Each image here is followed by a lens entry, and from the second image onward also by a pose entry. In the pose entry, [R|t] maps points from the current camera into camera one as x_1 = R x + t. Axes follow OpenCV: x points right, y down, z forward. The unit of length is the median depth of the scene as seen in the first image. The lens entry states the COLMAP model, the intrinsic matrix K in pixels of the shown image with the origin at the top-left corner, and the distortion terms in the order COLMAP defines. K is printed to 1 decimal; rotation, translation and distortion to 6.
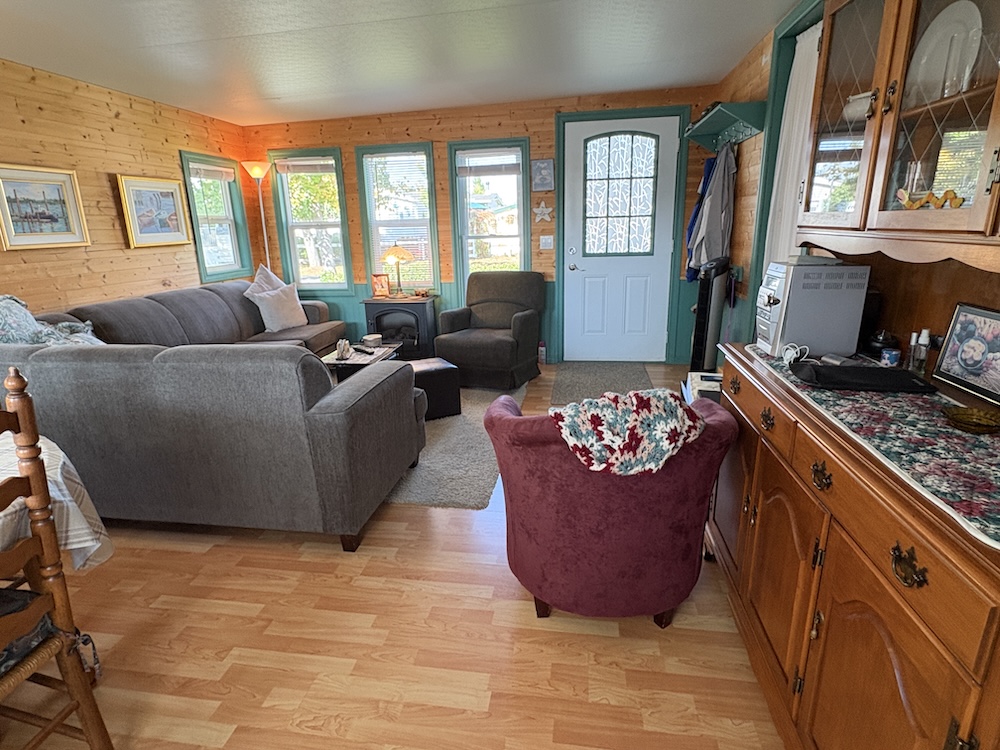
lens RADIAL K [[532.5, 0, 498.0], [0, 532.5, 374.7], [0, 0, 1]] dist [0.001001, 0.000569]
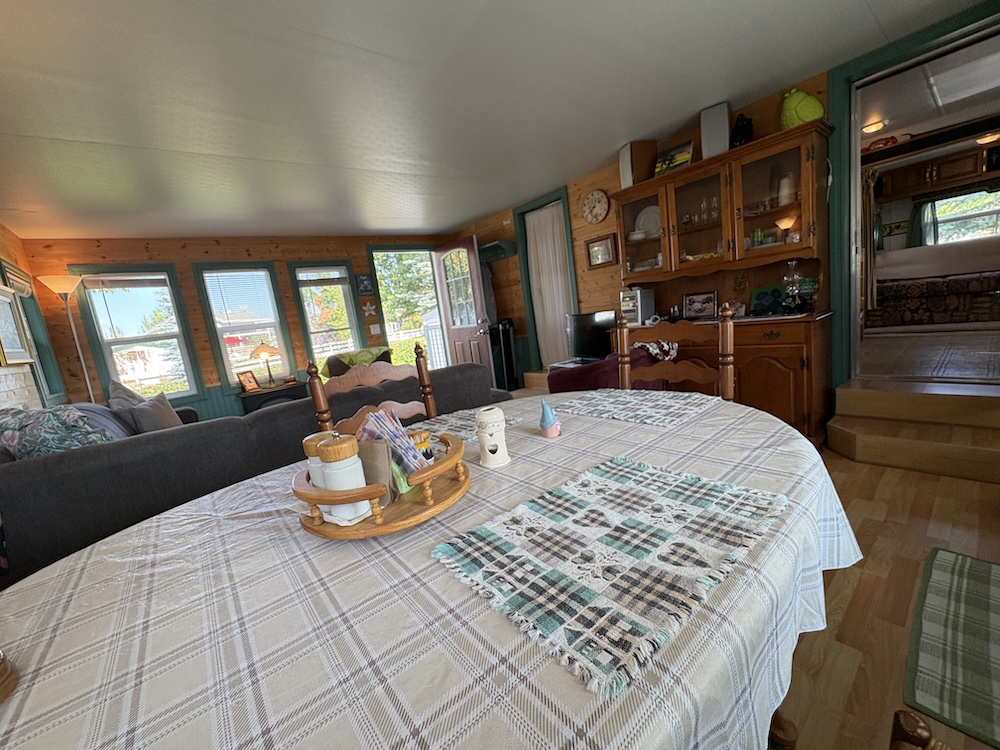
lens RADIAL K [[399.7, 0, 504.7], [0, 399.7, 377.6], [0, 0, 1]] dist [0.003501, 0.000204]
pose [[0.667548, -0.183169, 0.721685, -0.505375], [0.309685, 0.949755, -0.045400, 0.033614], [-0.677108, 0.253801, 0.690731, 0.057718]]
